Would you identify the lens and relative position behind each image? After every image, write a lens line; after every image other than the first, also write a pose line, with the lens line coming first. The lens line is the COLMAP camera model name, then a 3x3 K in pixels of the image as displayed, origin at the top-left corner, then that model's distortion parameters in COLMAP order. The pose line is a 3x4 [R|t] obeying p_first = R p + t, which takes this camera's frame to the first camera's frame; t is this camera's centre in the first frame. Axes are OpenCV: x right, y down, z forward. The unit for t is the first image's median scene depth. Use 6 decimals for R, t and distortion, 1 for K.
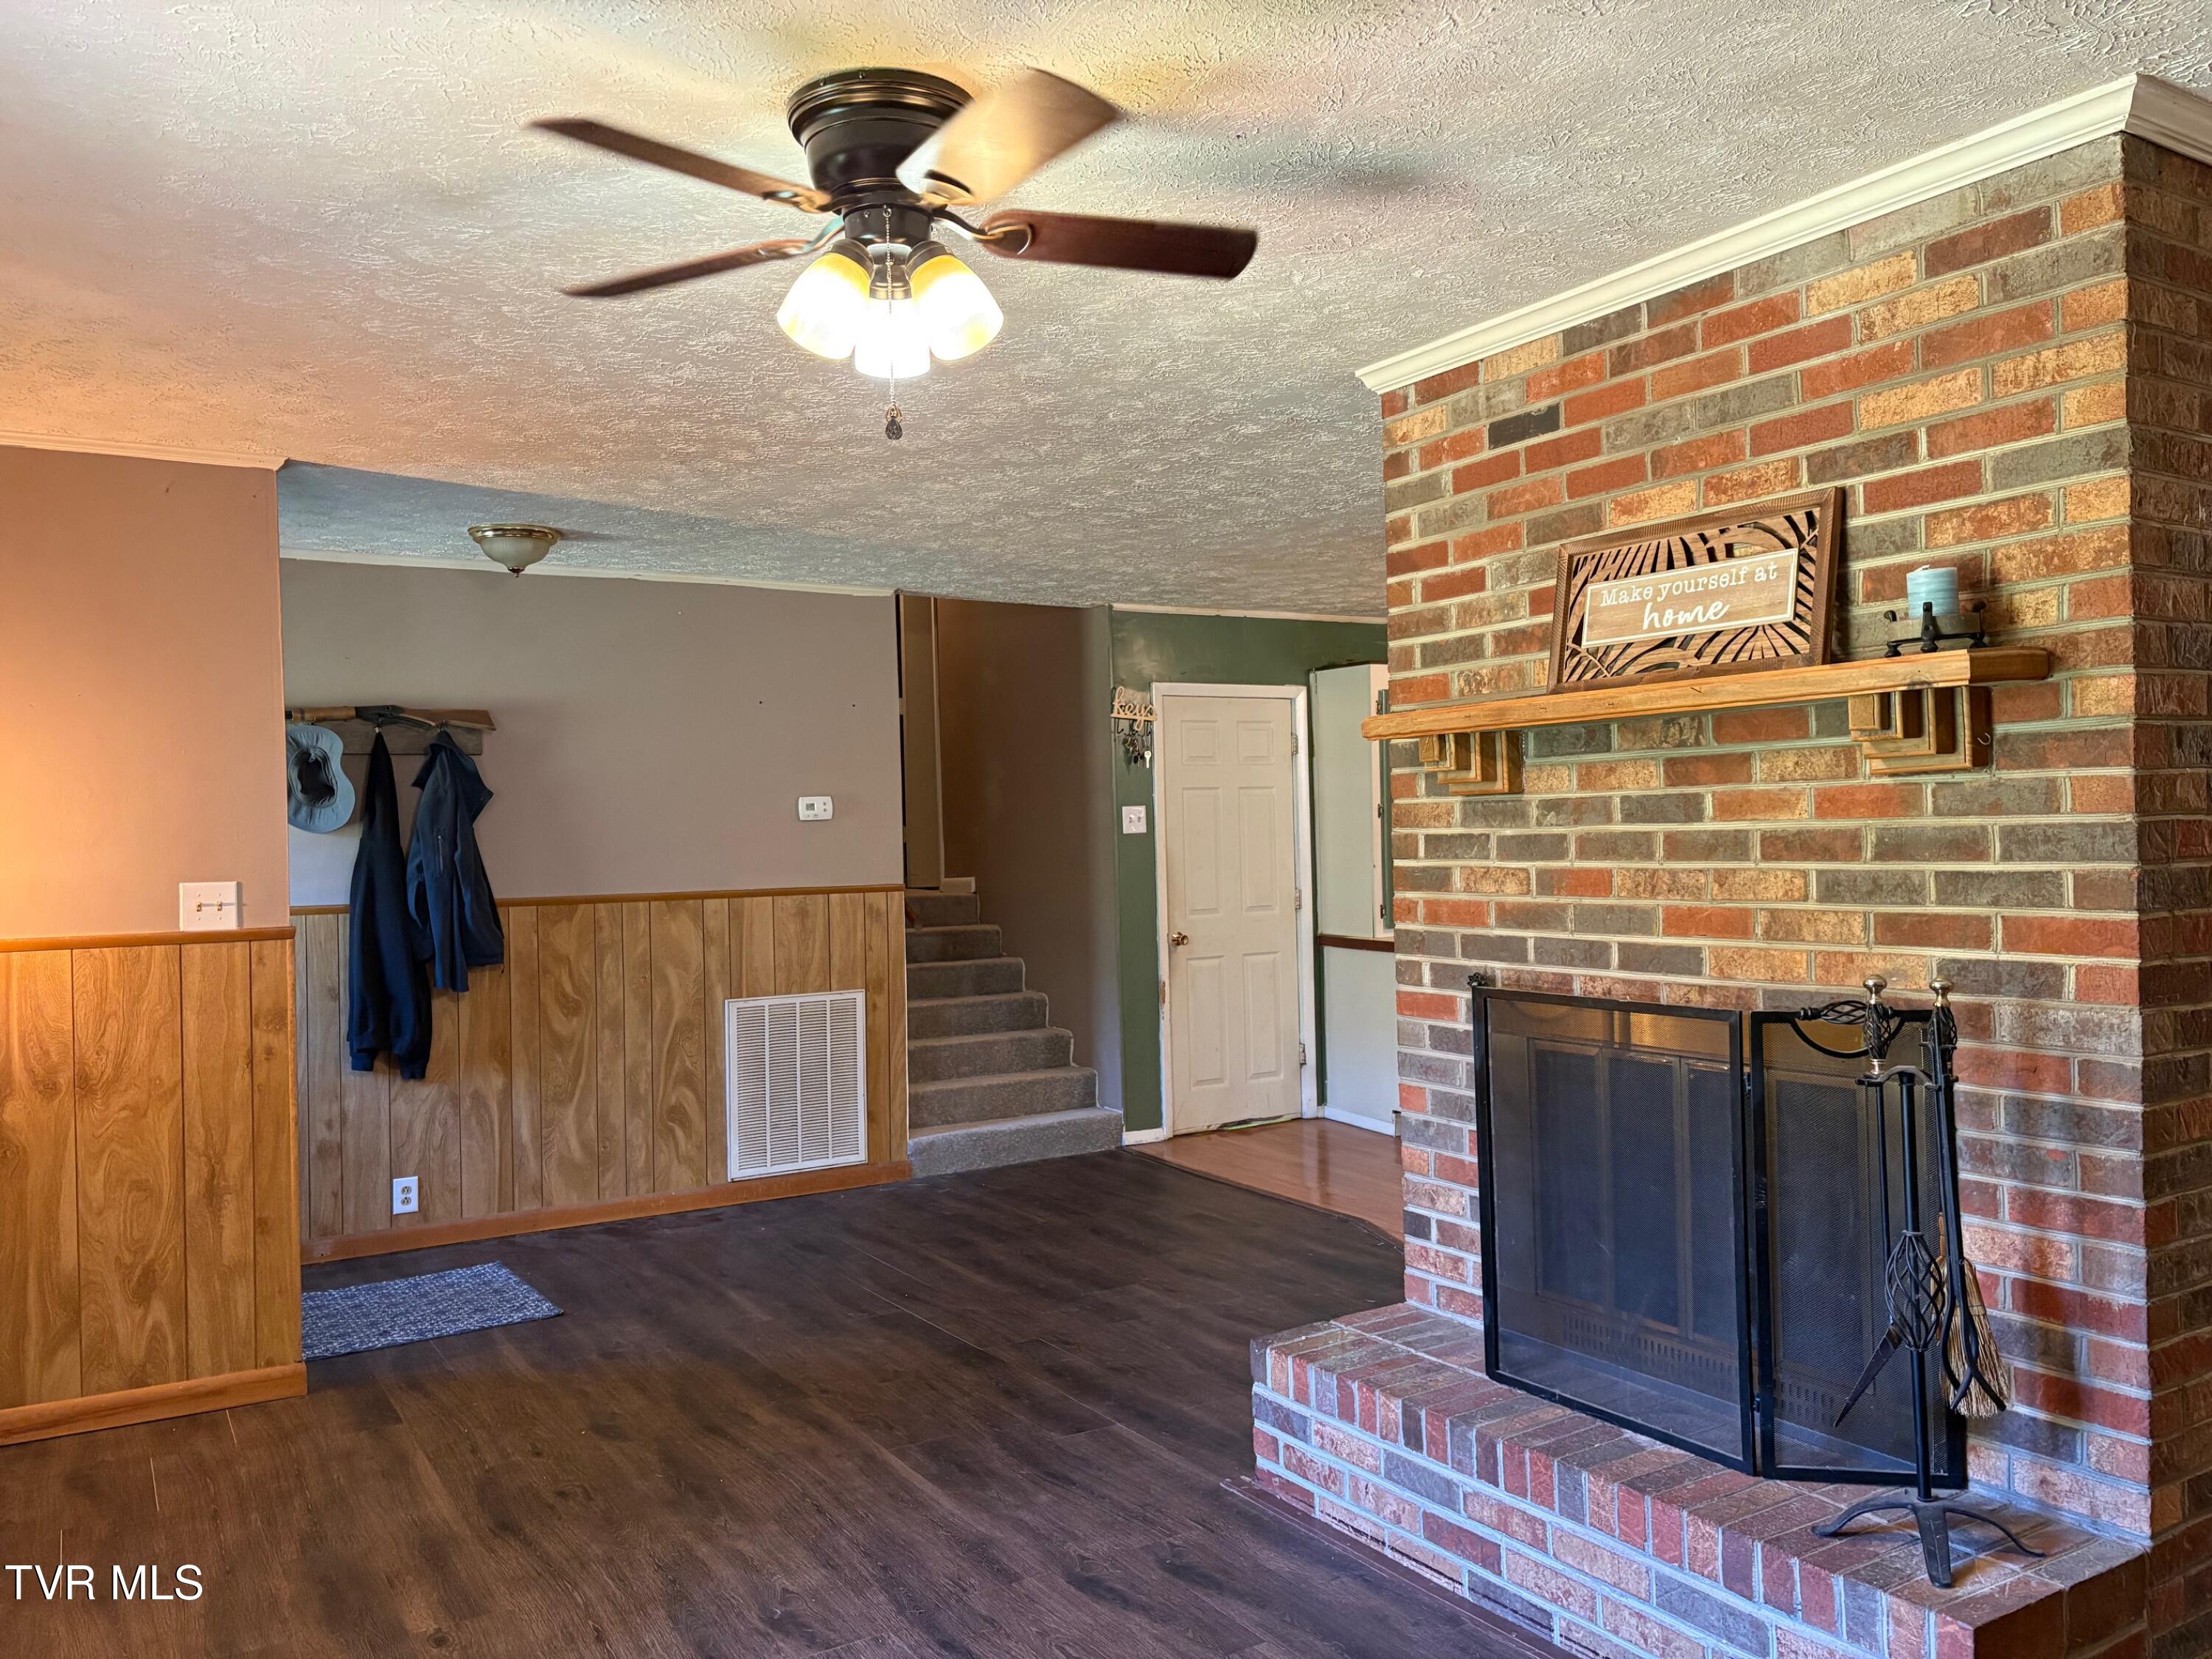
lens RADIAL K [[1685.1, 0, 1110.0], [0, 1685.1, 821.3], [0, 0, 1]] dist [0.047033, -0.038870]
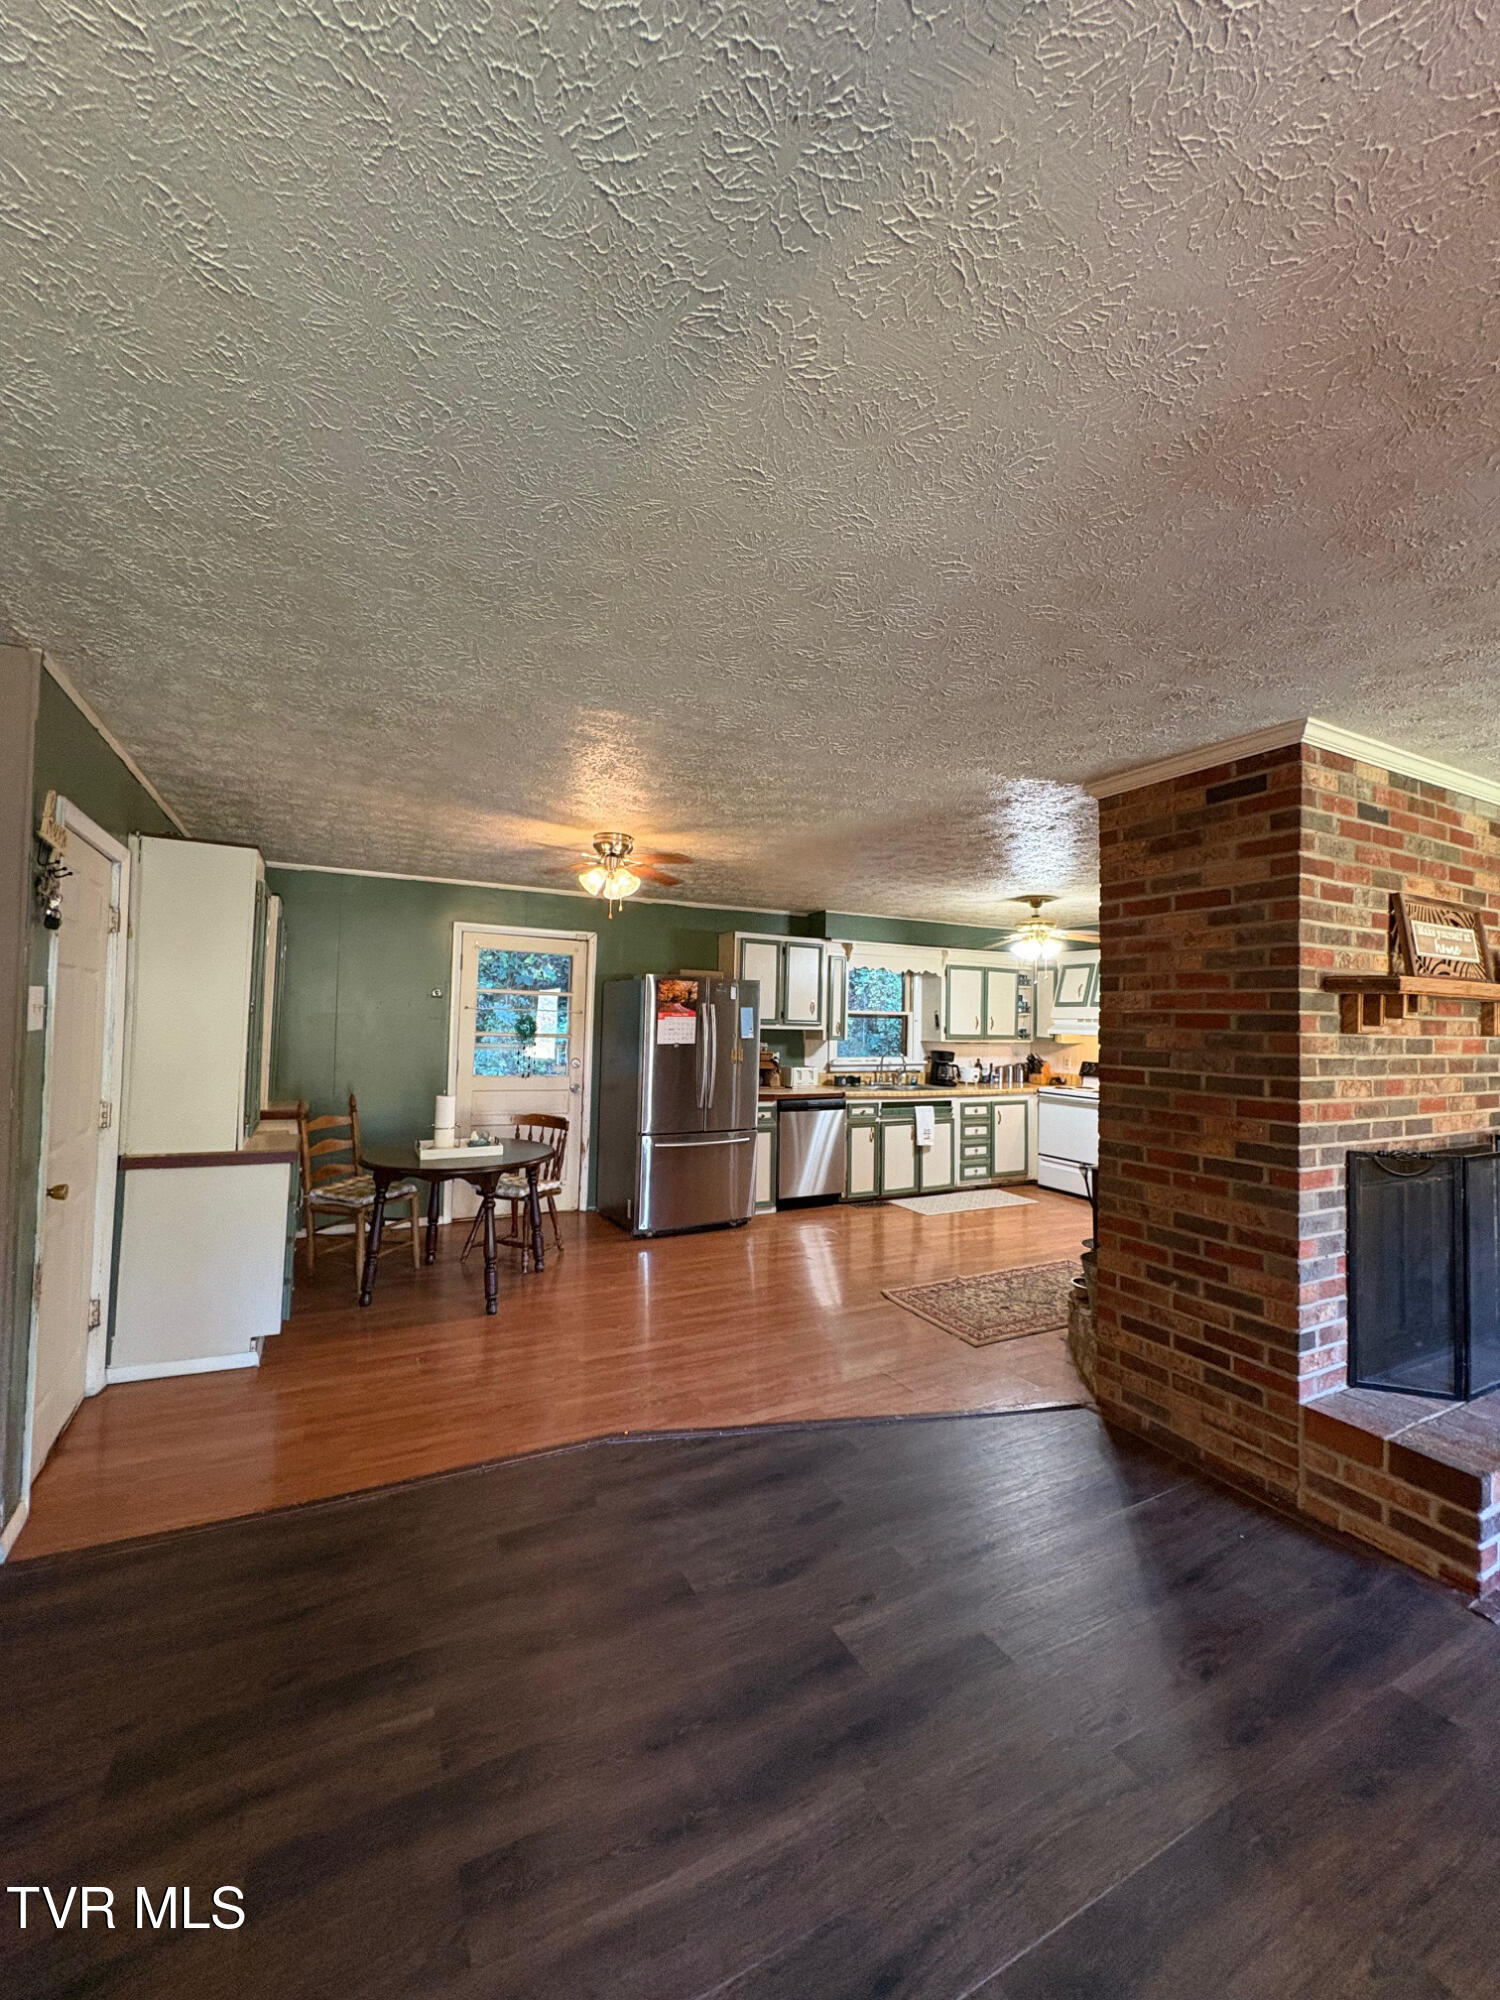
lens RADIAL K [[795.1, 0, 754.5], [0, 795.1, 997.1], [0, 0, 1]] dist [0.000214, -0.000066]
pose [[0.069212, 0.060921, 0.995740, -0.564154], [-0.027530, 0.997870, -0.059138, 0.009494], [-0.997222, -0.023320, 0.070742, 1.545205]]
